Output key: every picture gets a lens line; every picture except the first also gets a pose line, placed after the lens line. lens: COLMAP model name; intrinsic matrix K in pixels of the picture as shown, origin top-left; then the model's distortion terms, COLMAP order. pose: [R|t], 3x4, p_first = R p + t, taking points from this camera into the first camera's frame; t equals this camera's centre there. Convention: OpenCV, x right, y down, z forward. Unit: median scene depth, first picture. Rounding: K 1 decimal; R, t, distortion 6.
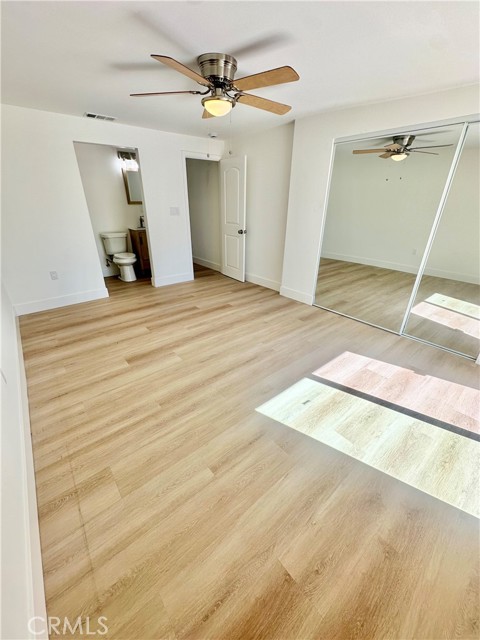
lens RADIAL K [[255.5, 0, 240.6], [0, 255.5, 319.0], [0, 0, 1]] dist [-0.000919, -0.000073]
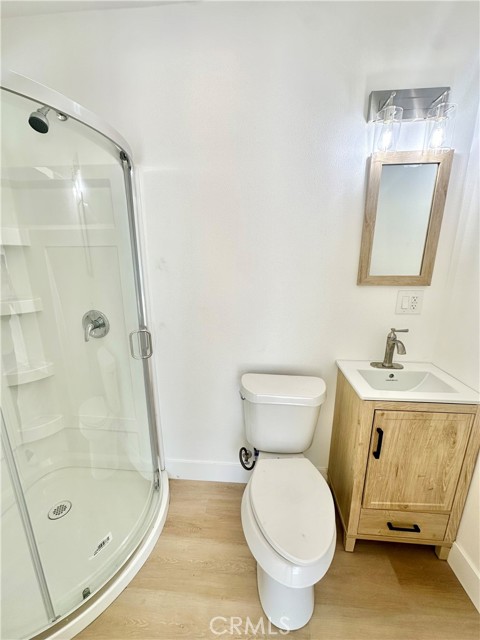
lens RADIAL K [[255.5, 0, 240.3], [0, 255.5, 320.4], [0, 0, 1]] dist [-0.000919, -0.000073]
pose [[0.720276, 0.158574, -0.675320, -0.349066], [-0.289808, 0.953280, -0.085258, -0.363544], [0.630249, 0.257123, 0.732580, 0.755349]]
